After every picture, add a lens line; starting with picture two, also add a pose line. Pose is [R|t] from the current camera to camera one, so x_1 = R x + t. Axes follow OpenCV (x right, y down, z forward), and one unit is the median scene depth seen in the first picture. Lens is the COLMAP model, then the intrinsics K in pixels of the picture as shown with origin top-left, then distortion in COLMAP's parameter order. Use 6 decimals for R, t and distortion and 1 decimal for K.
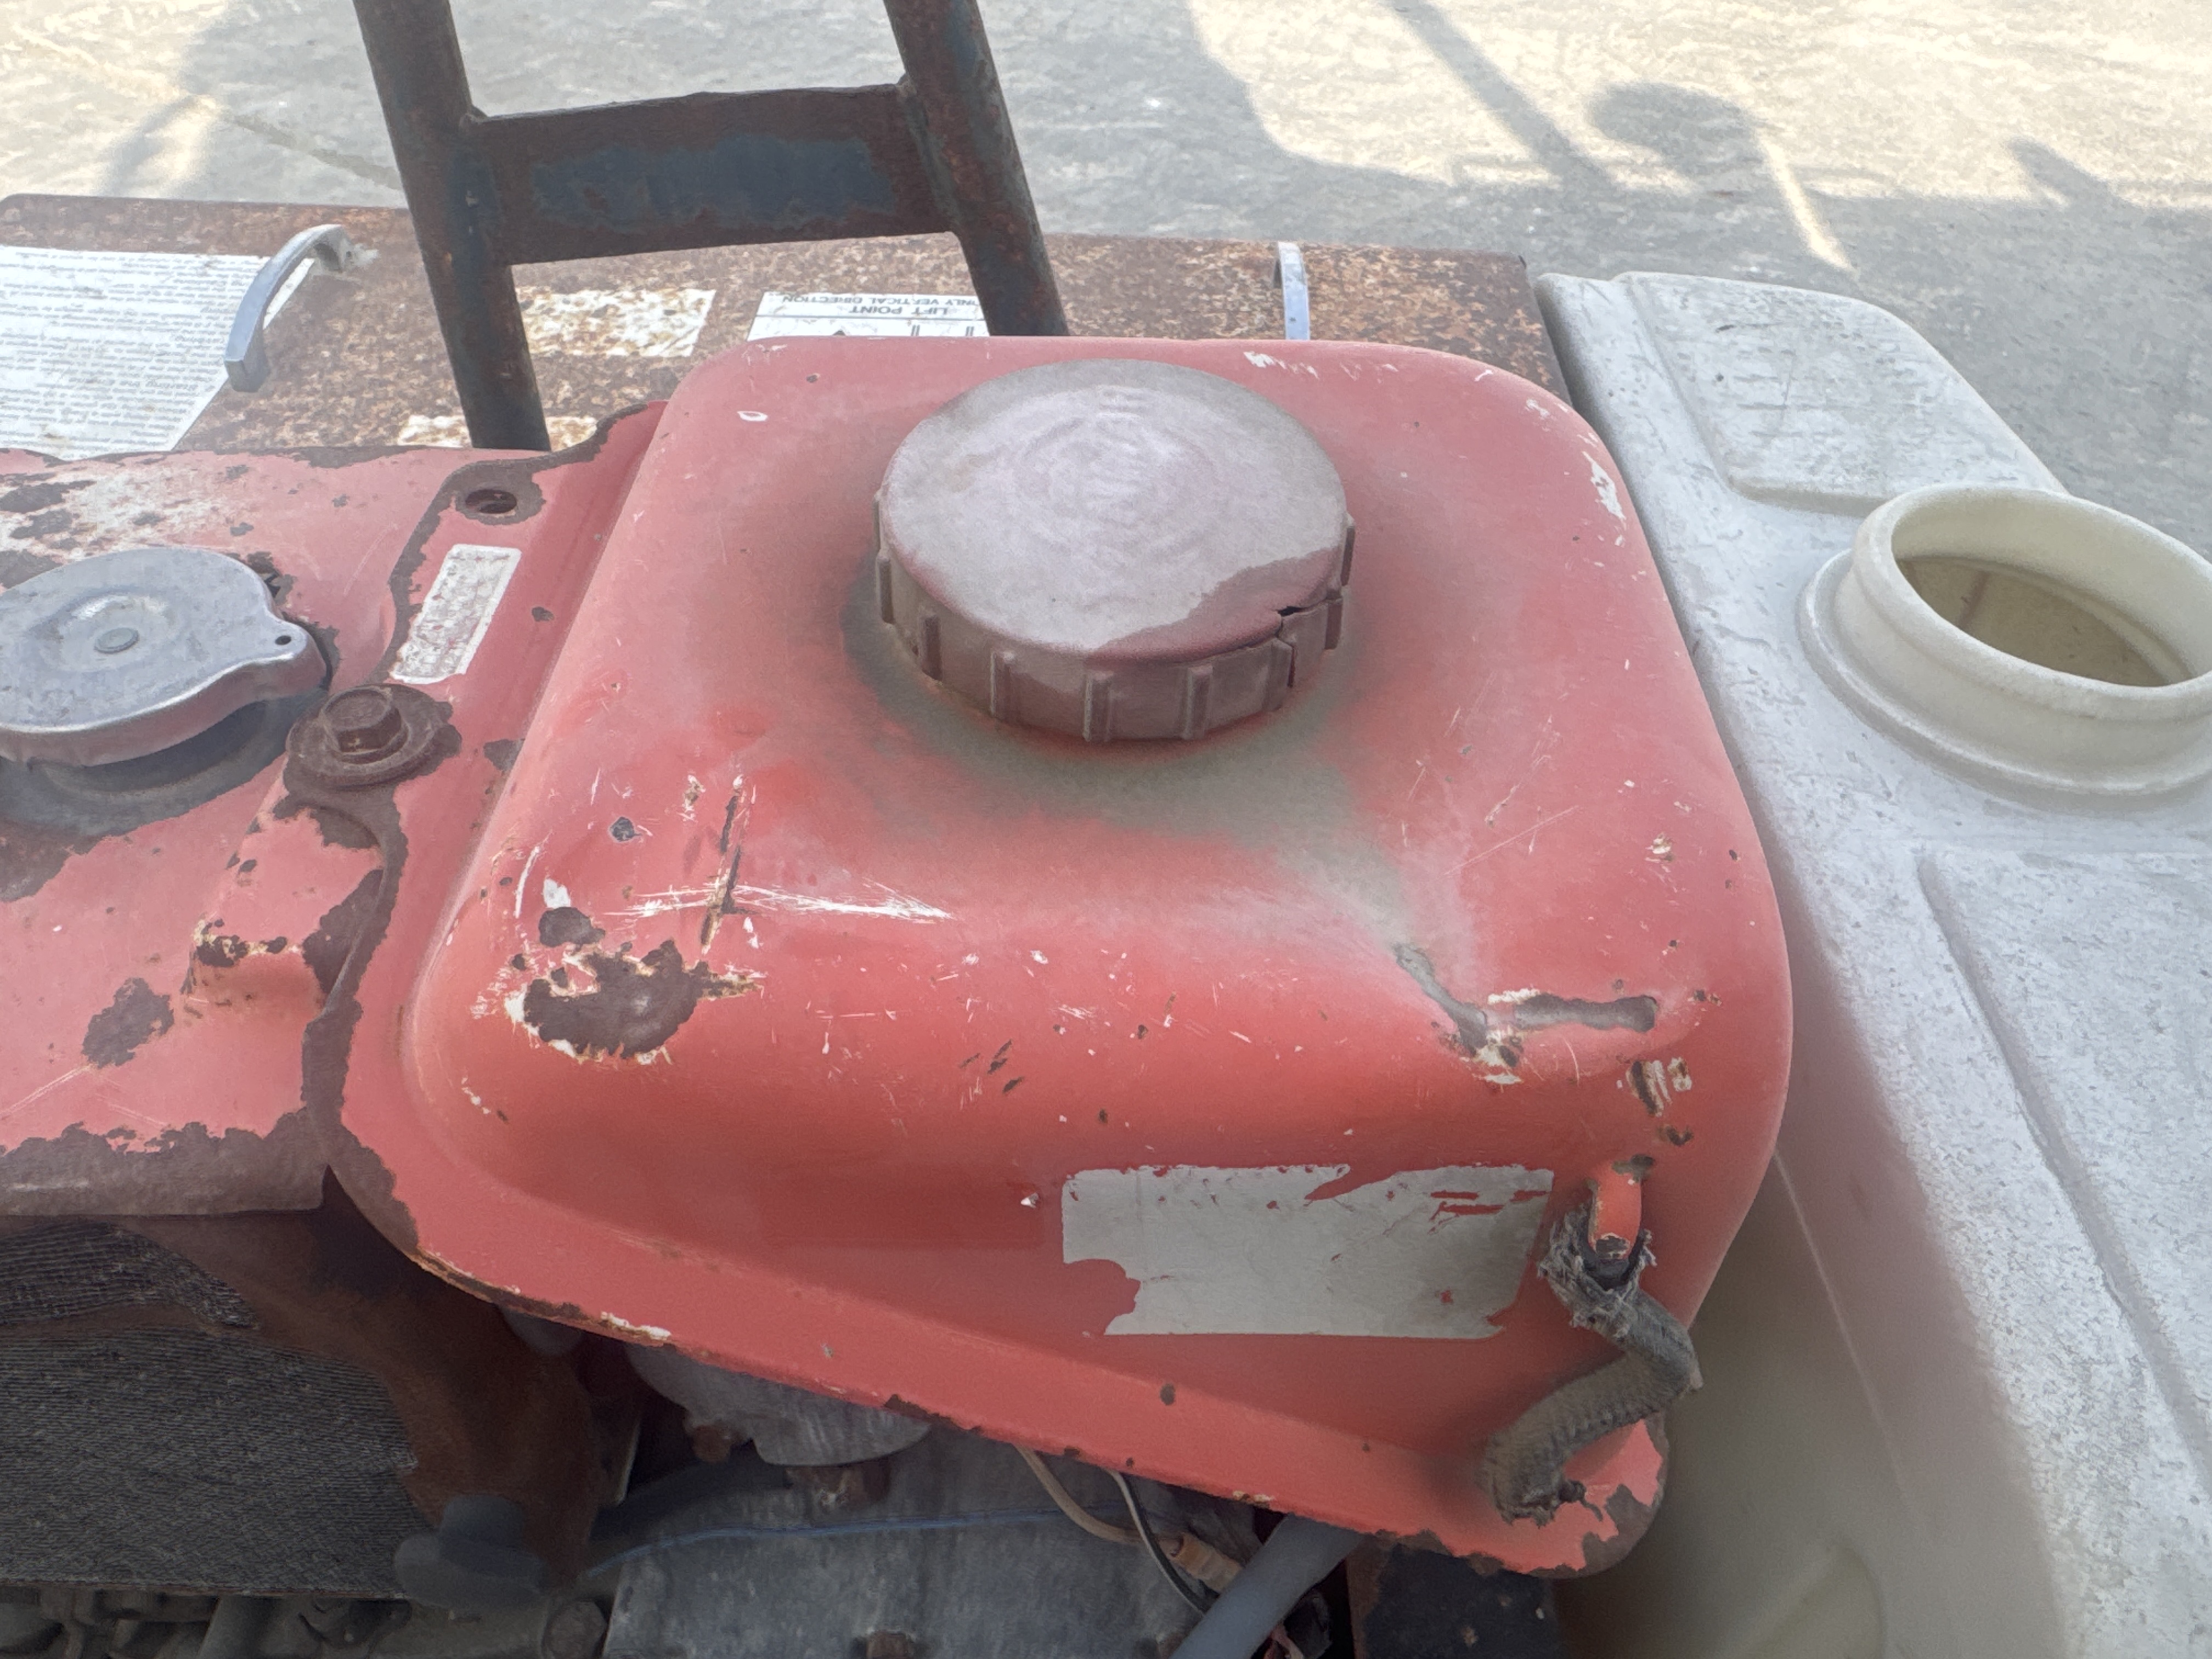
lens RADIAL K [[1568.5, 0, 1096.7], [0, 1568.5, 820.0], [0, 0, 1]] dist [0.006989, -0.021814]
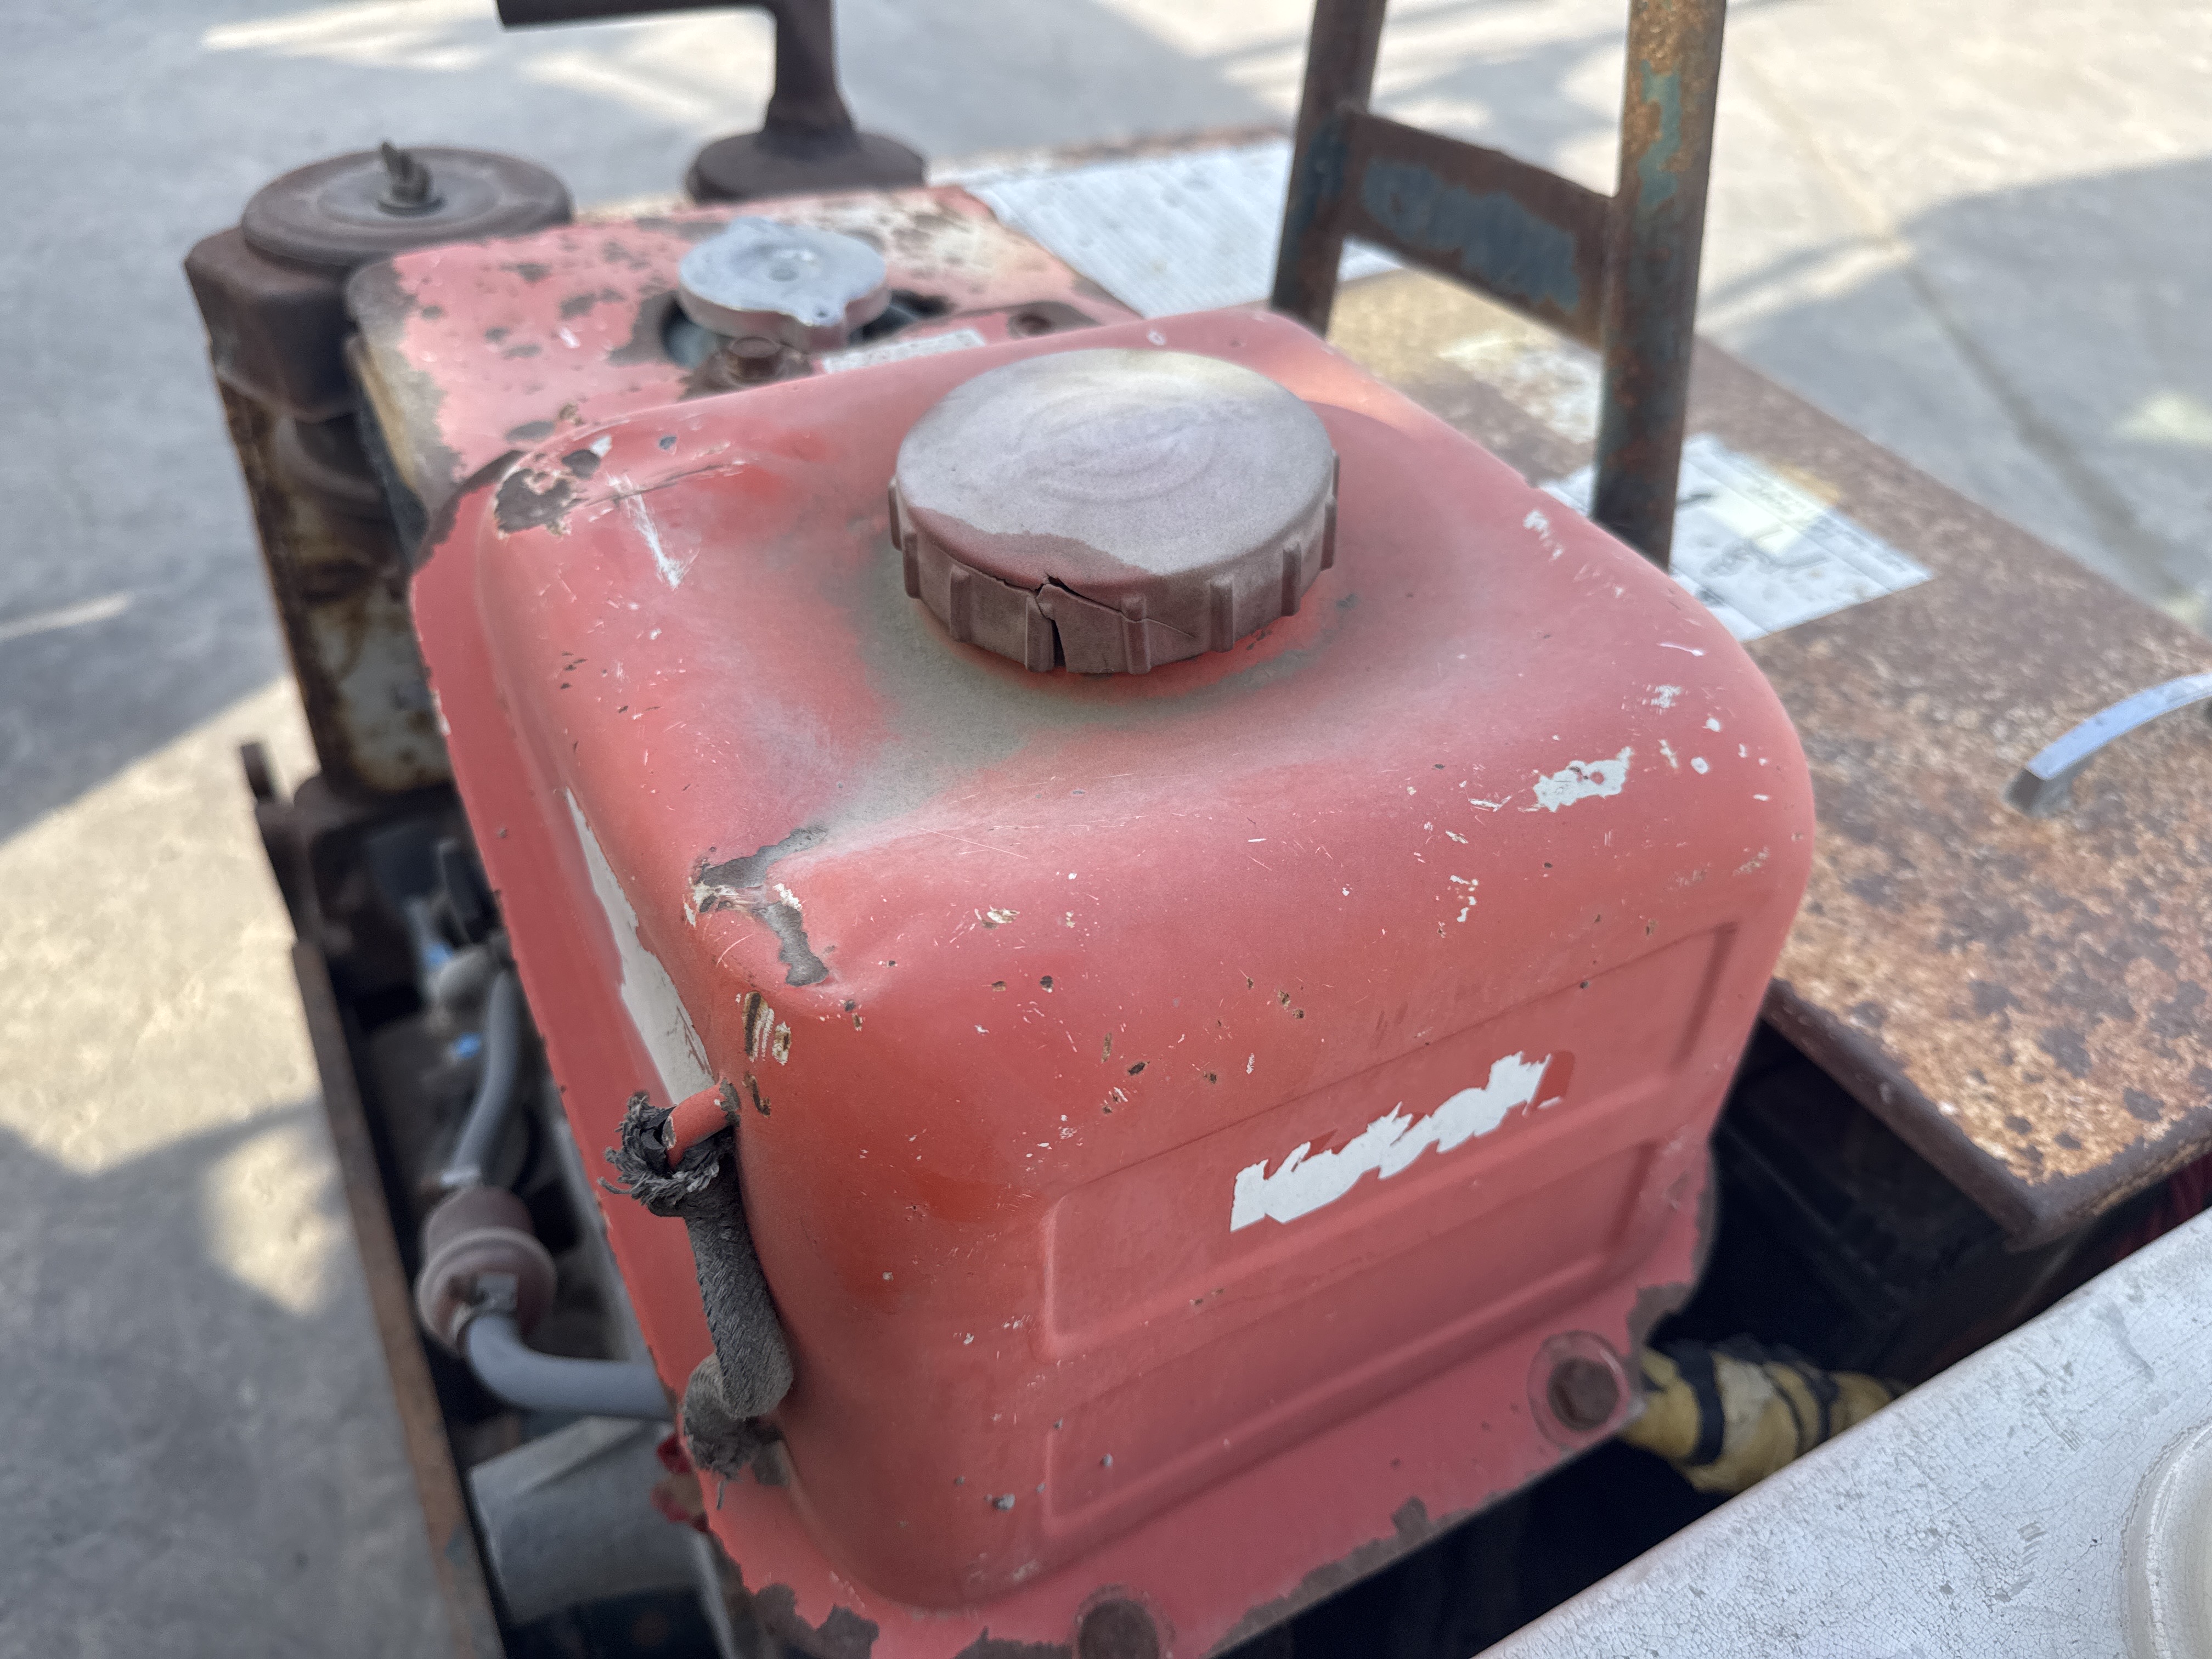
lens RADIAL K [[1568.5, 0, 1113.7], [0, 1568.5, 838.2], [0, 0, 1]] dist [0.006989, -0.021814]
pose [[0.503721, 0.588015, -0.632853, 0.584800], [-0.637578, 0.747363, 0.186931, -0.145502], [0.582889, 0.309332, 0.751368, 0.186001]]
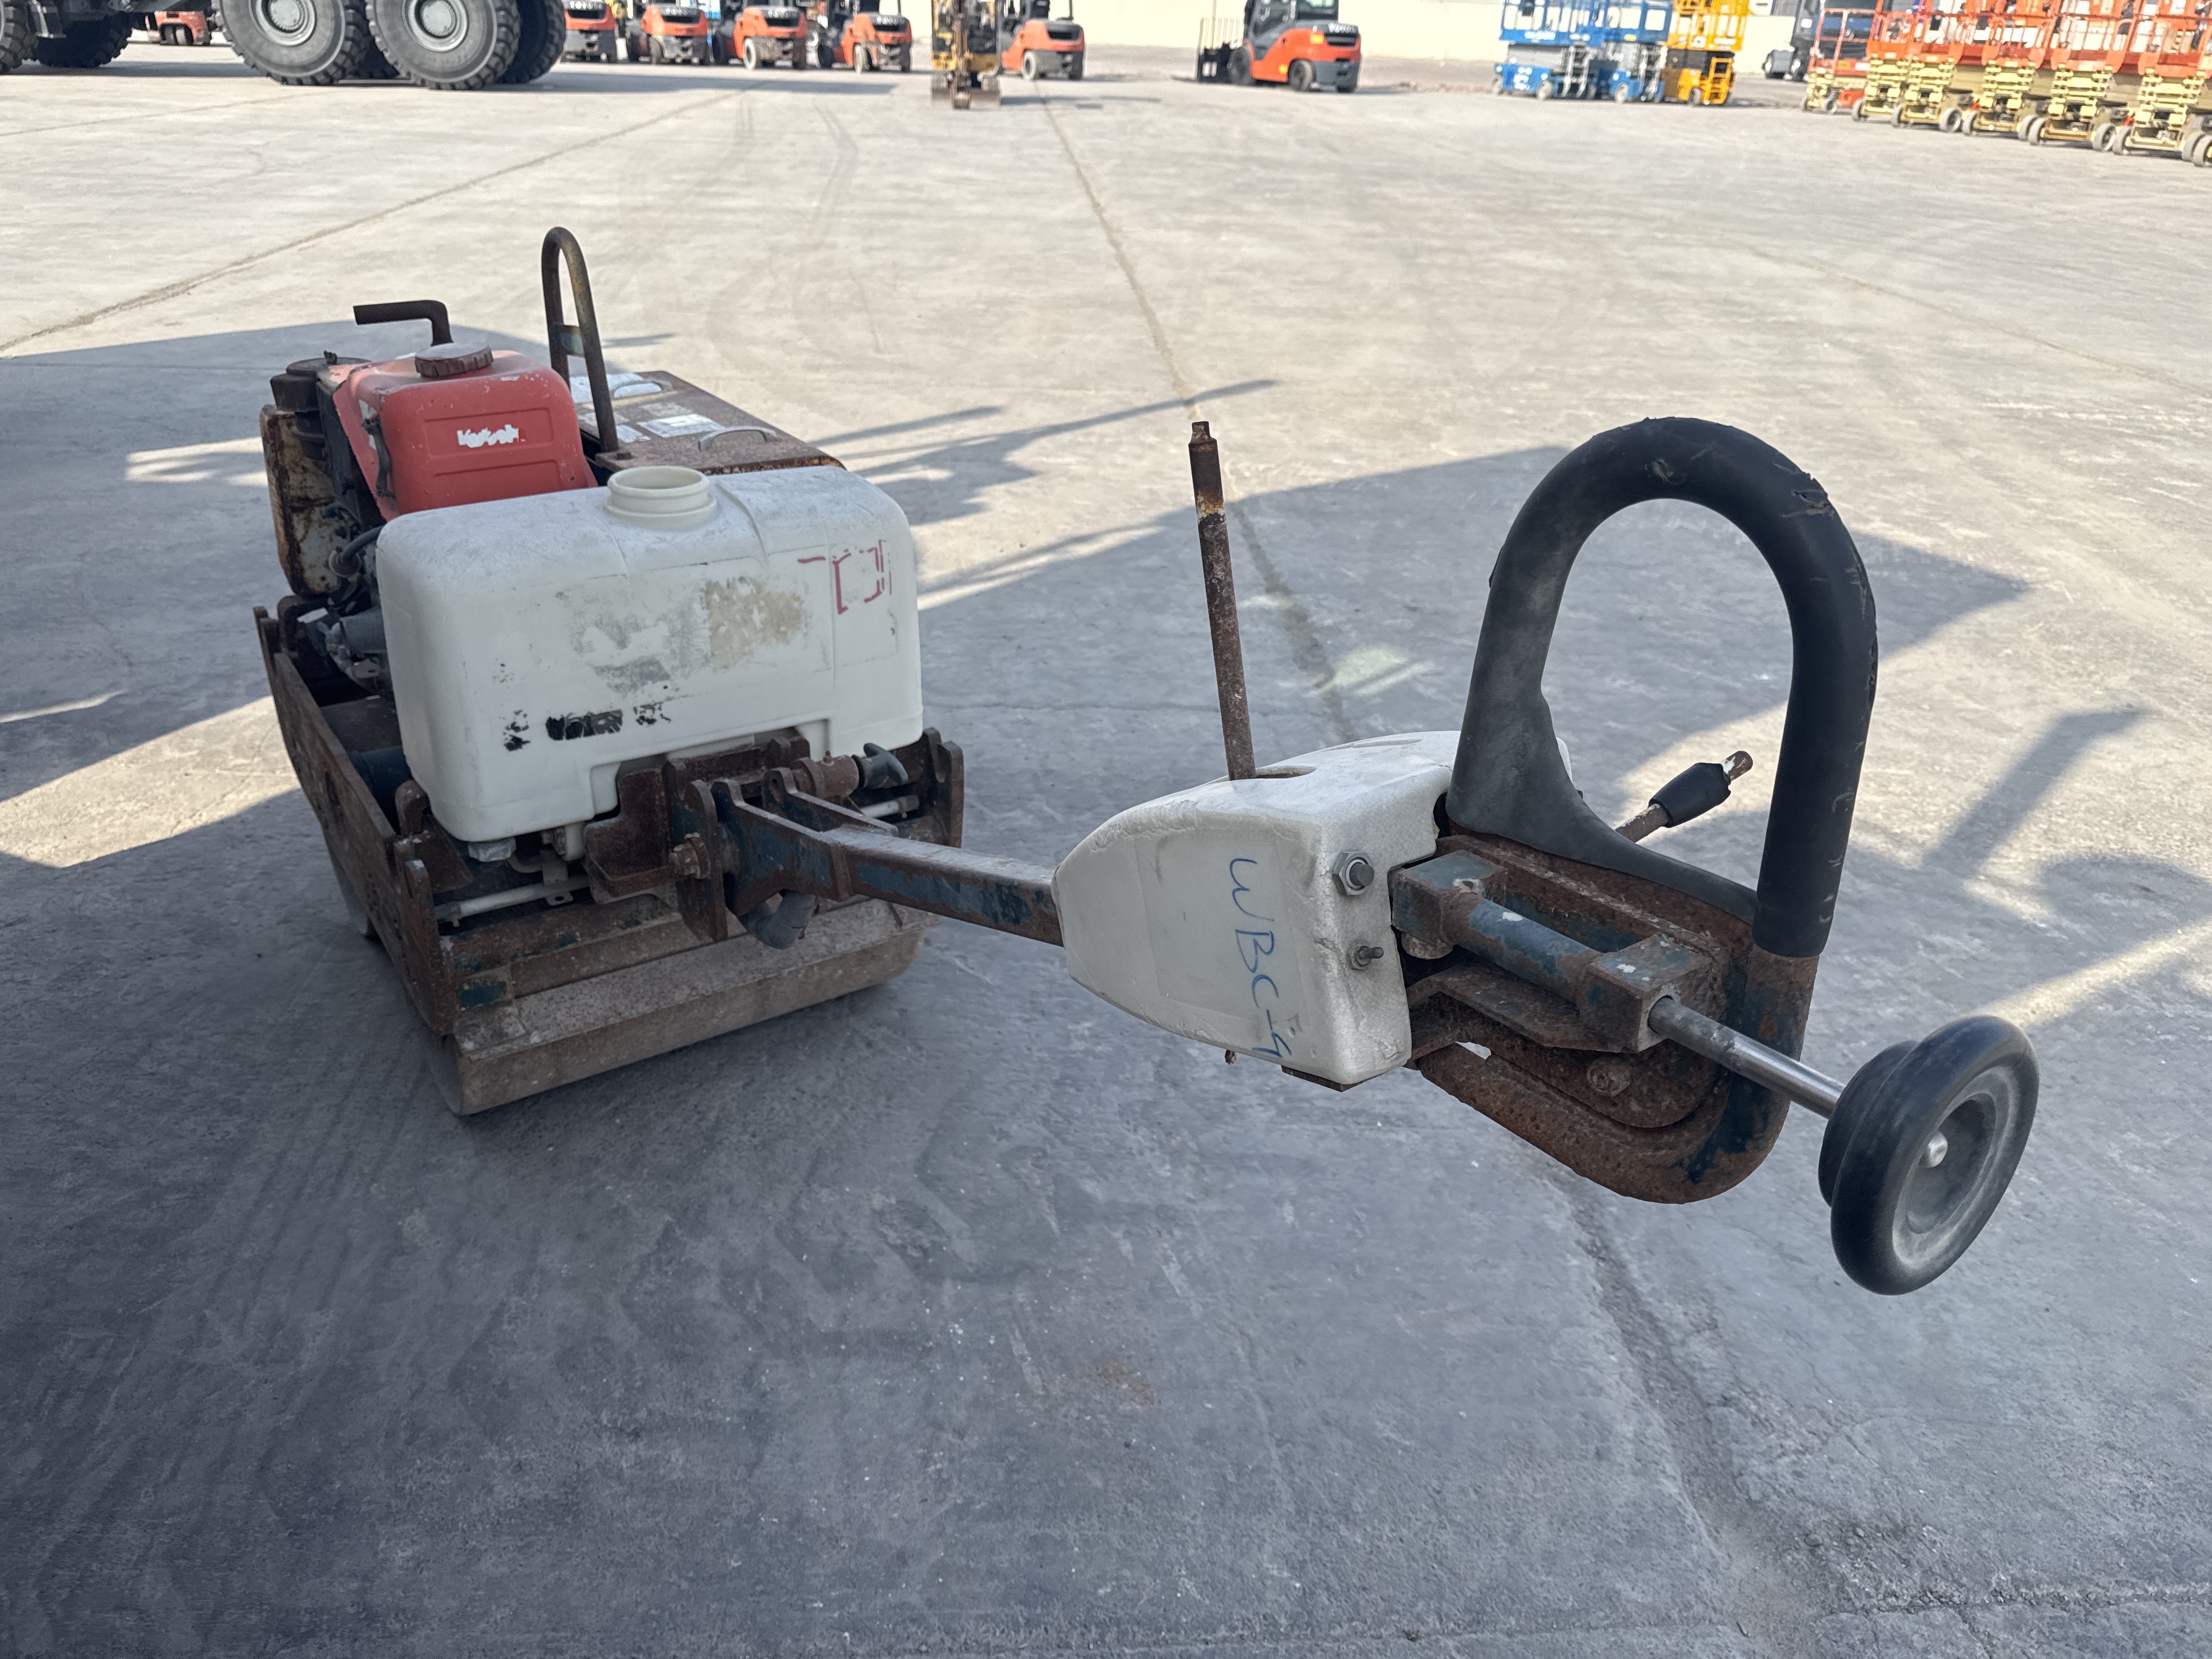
lens RADIAL K [[1568.5, 0, 1112.3], [0, 1568.5, 855.6], [0, 0, 1]] dist [0.006989, -0.021814]
pose [[0.591299, 0.371940, -0.715560, 6.977990], [-0.575019, 0.816566, -0.050722, 0.313286], [0.565437, 0.441453, 0.696707, -1.226864]]
